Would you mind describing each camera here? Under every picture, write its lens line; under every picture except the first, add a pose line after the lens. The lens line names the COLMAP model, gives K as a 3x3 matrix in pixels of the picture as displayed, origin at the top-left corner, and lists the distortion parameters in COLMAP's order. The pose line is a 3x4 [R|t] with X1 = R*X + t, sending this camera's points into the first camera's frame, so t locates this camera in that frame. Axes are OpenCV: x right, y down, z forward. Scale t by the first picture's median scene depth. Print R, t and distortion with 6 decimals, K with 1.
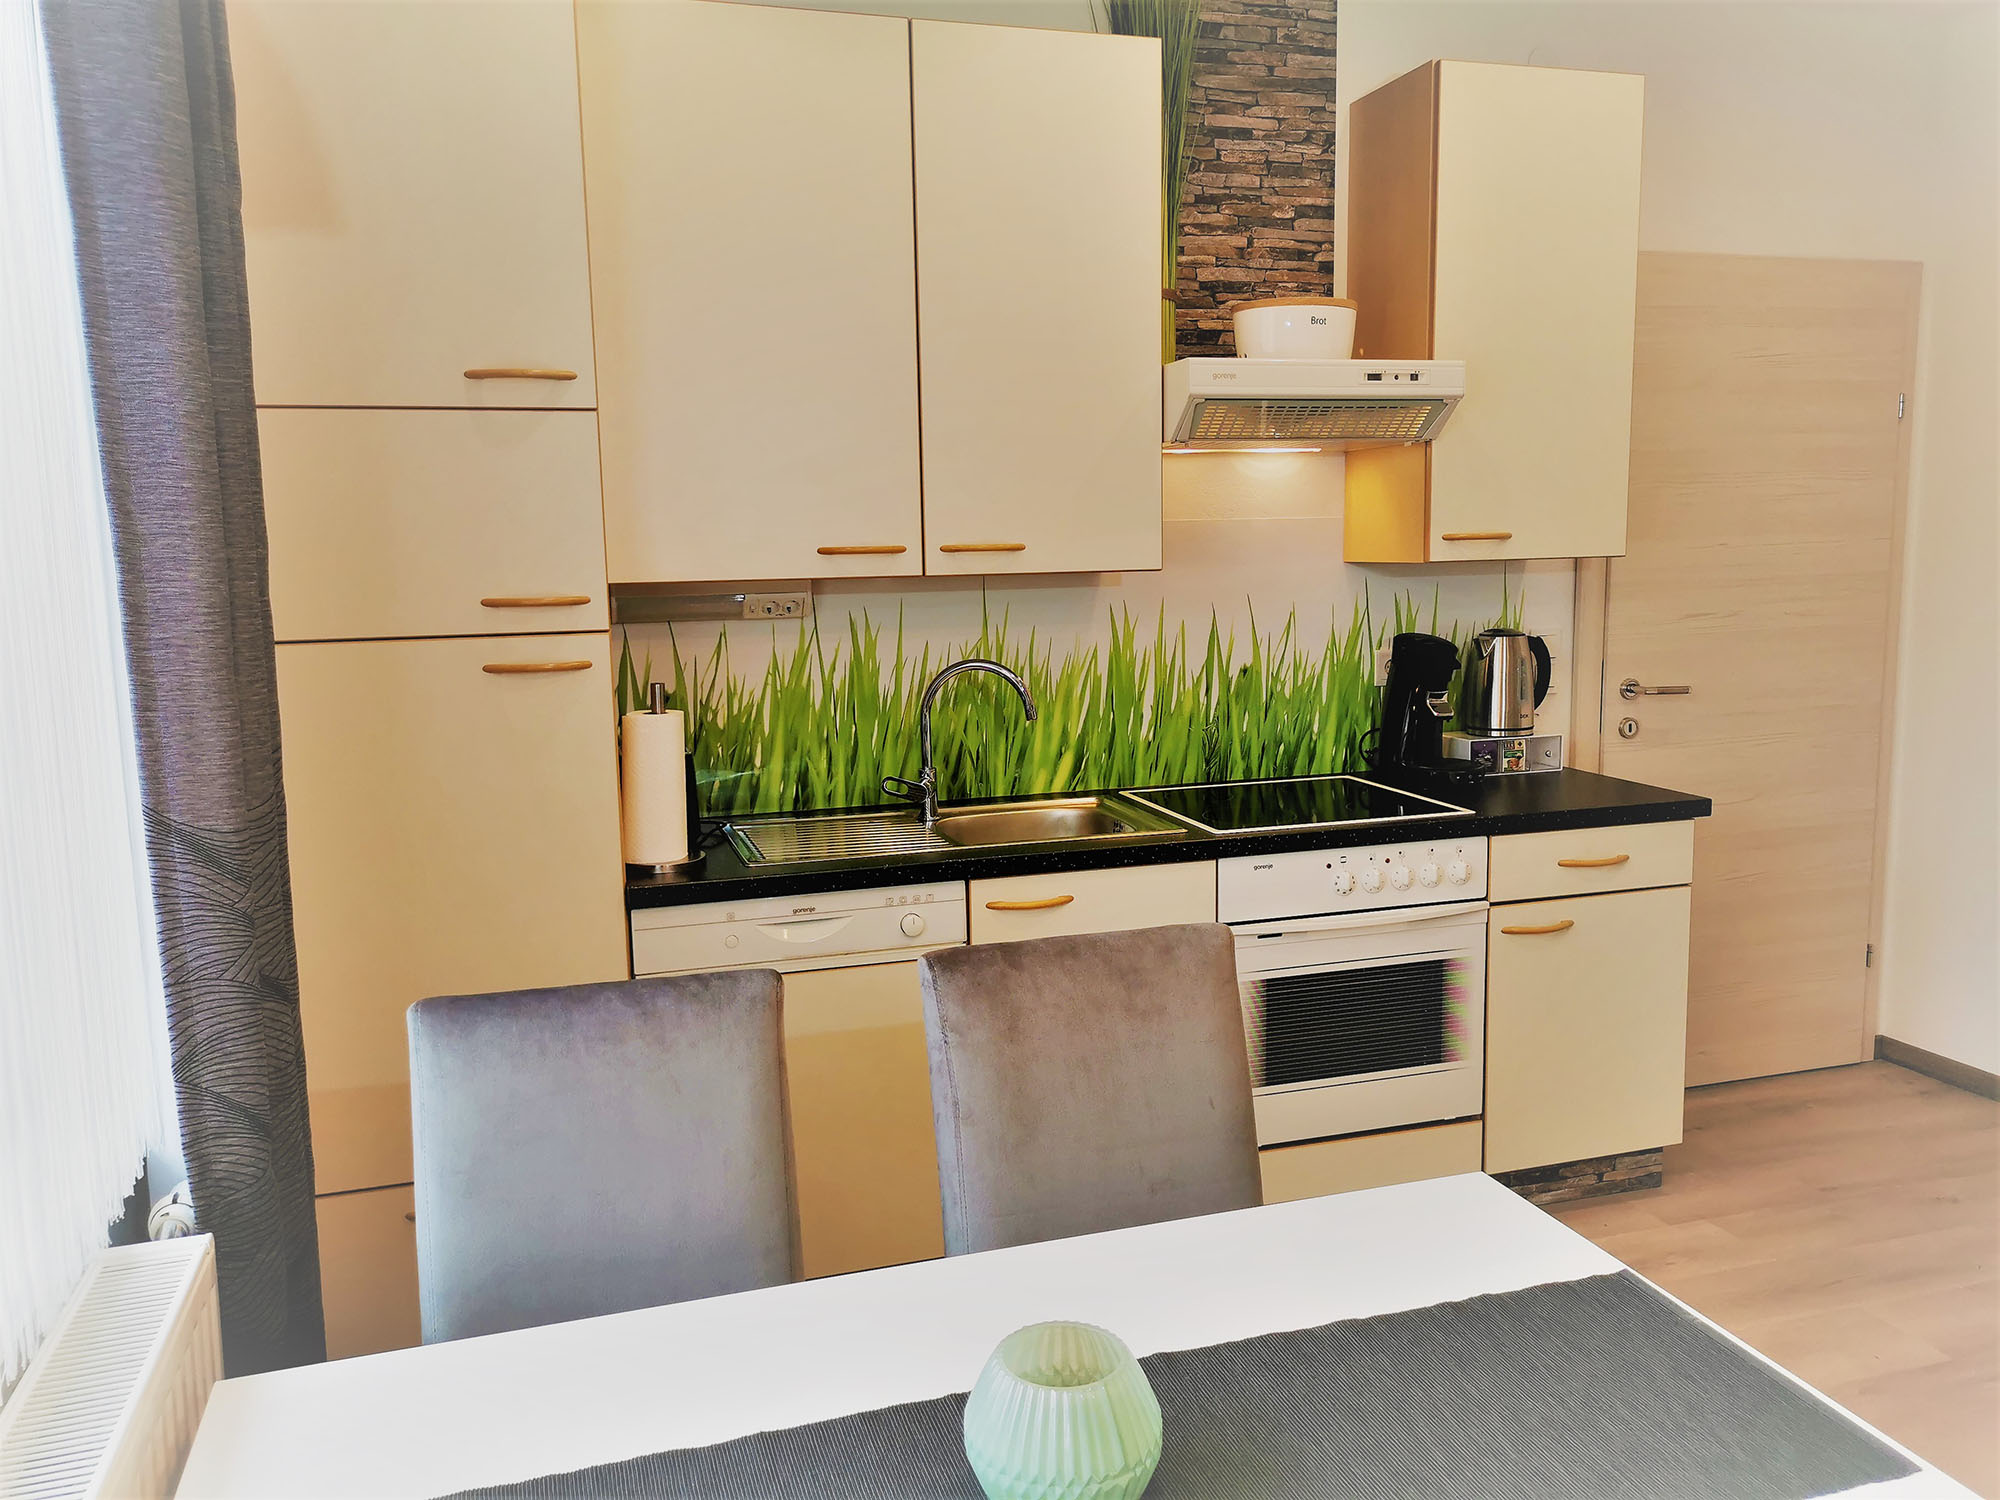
lens RADIAL K [[1562.4, 0, 1001.8], [0, 1562.4, 750.0], [0, 0, 1]] dist [0.026550, -0.001441]
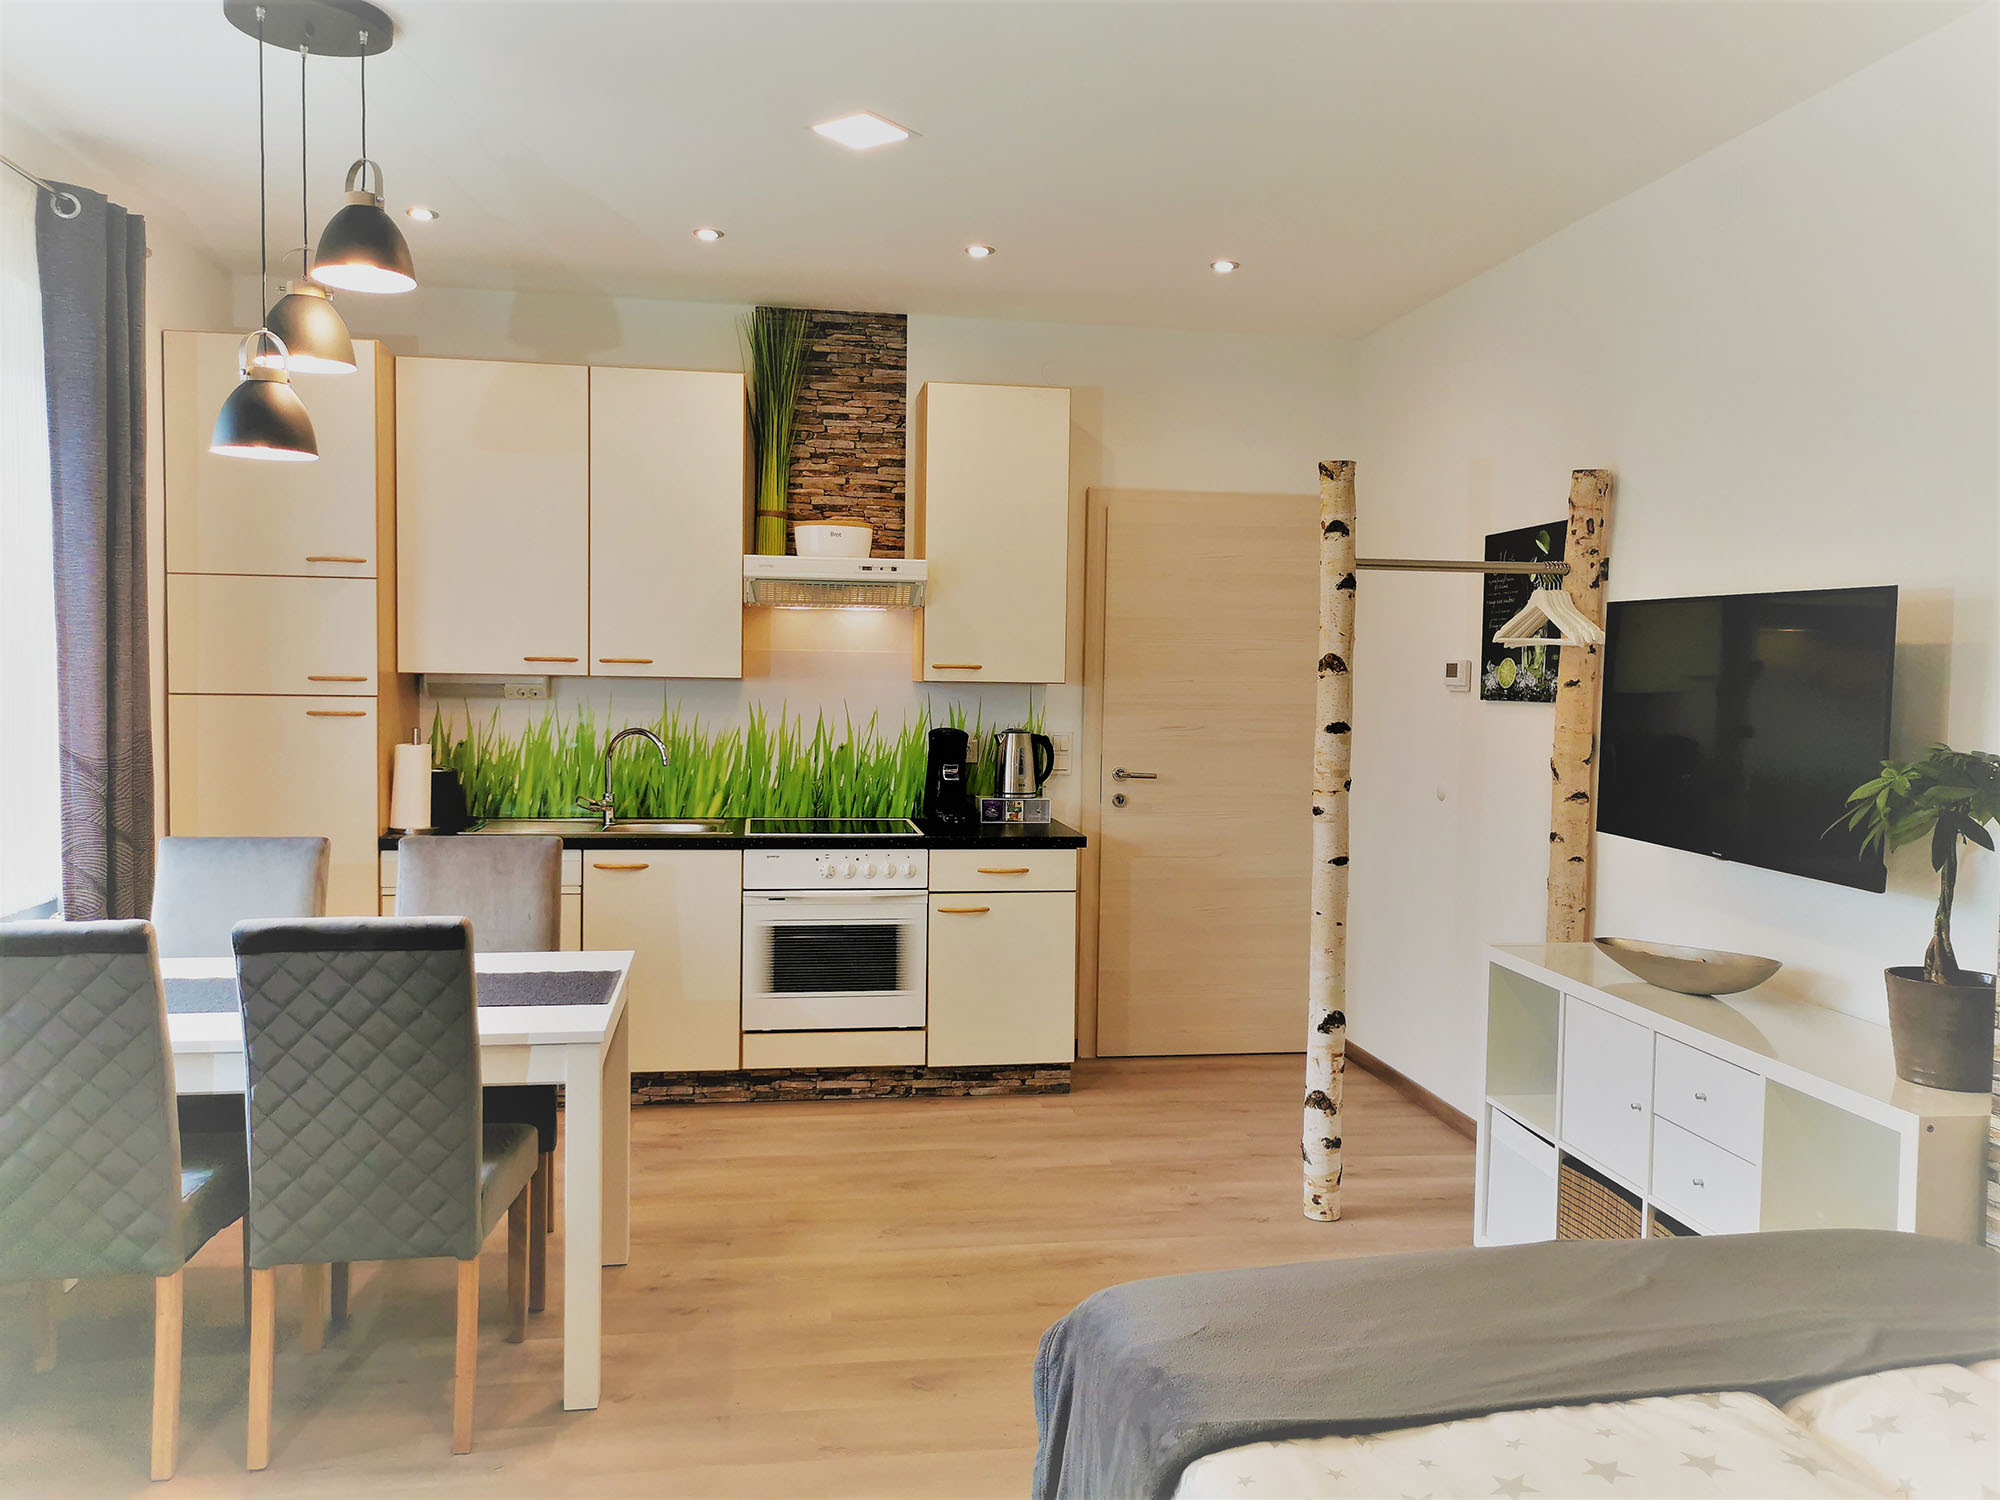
lens RADIAL K [[1562.4, 0, 1003.2], [0, 1562.4, 743.7], [0, 0, 1]] dist [0.026550, -0.001441]
pose [[0.989124, 0.041714, -0.141044, 0.558560], [-0.054265, 0.994786, -0.086344, 0.074843], [0.136707, 0.093059, 0.986231, -0.541047]]
